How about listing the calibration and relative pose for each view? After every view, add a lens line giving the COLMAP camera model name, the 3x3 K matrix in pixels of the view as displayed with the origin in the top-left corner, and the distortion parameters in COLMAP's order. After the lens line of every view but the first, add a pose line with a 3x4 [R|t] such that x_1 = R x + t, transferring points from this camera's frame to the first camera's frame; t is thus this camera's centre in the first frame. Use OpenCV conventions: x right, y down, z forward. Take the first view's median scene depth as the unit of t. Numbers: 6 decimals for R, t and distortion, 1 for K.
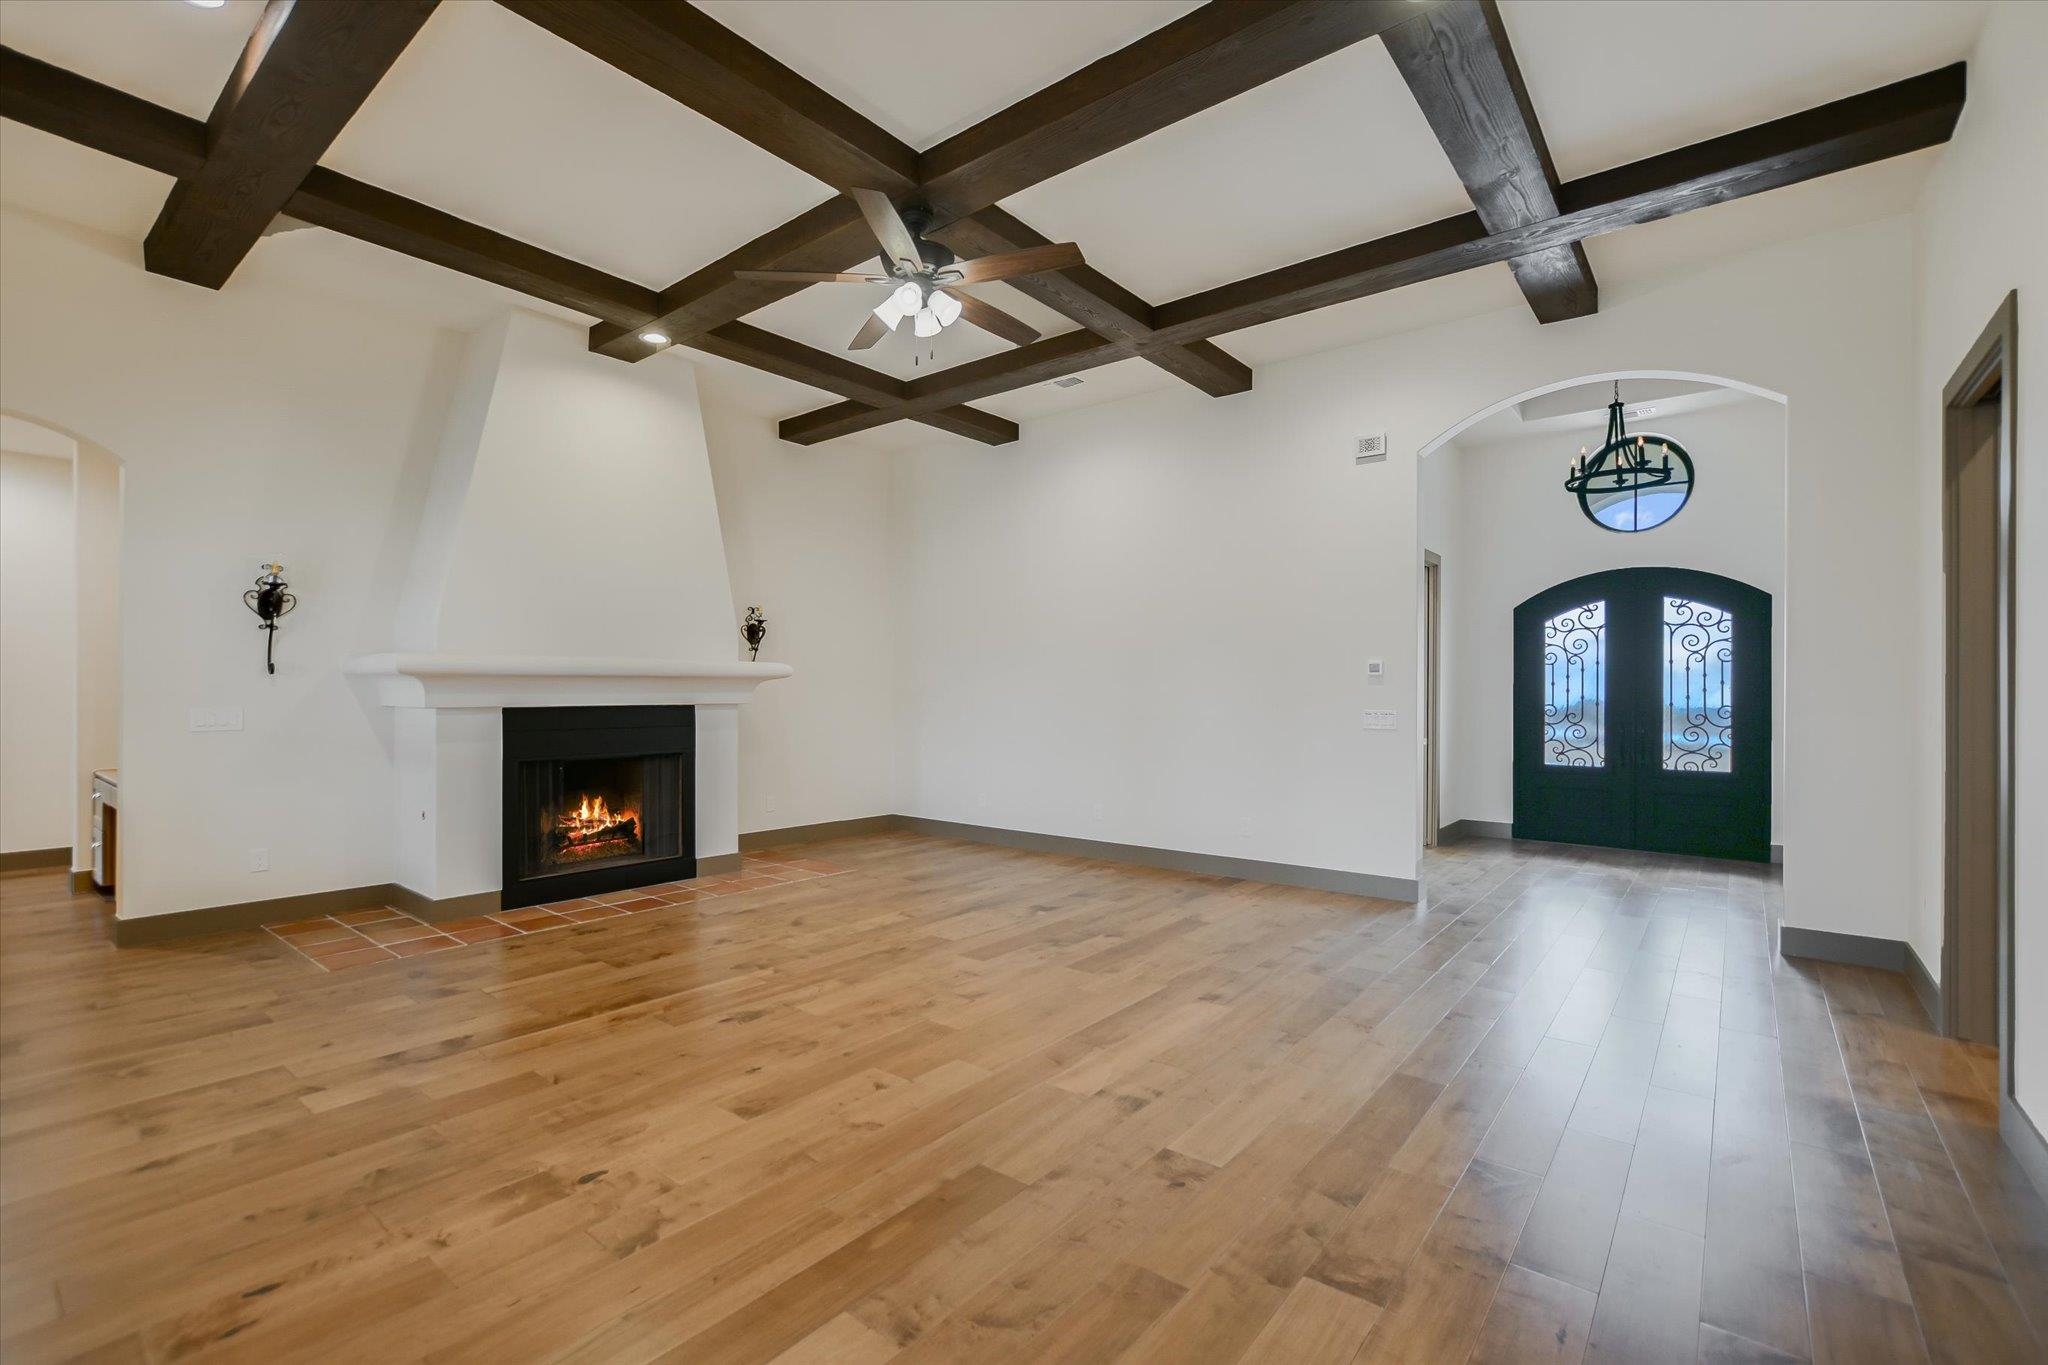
lens RADIAL K [[892.1, 0, 1032.7], [0, 892.1, 703.8], [0, 0, 1]] dist [-0.014950, 0.000340]
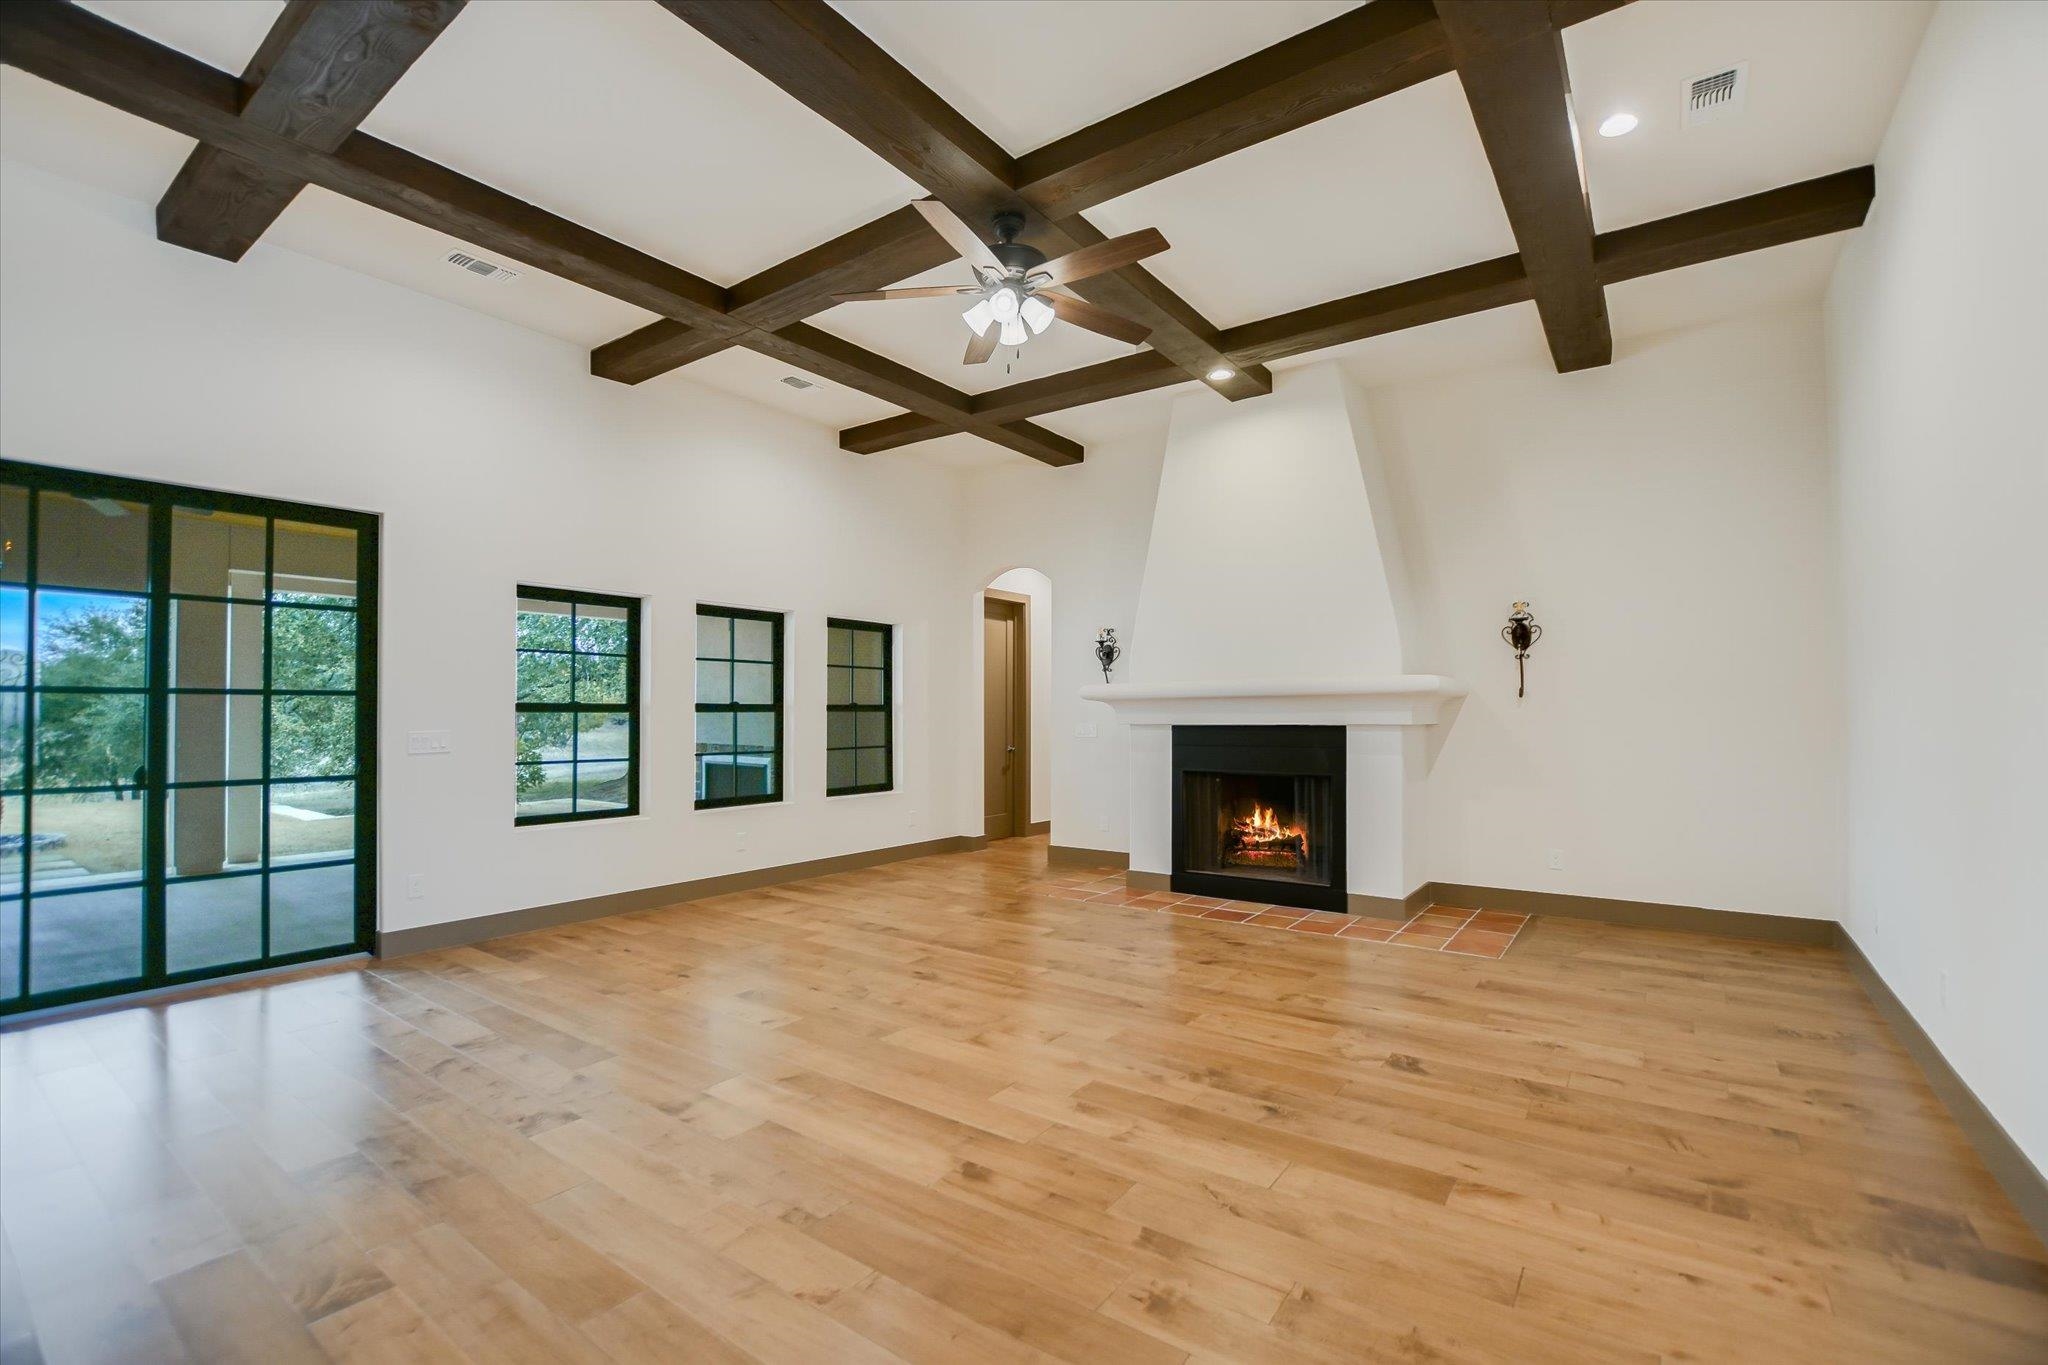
lens RADIAL K [[910.7, 0, 1026.1], [0, 910.7, 693.8], [0, 0, 1]] dist [-0.037120, 0.000244]
pose [[0.044632, -0.023088, -0.998737, 0.788920], [-0.012723, 0.999639, -0.023677, -0.007437], [0.998922, 0.013764, 0.044323, 0.905037]]
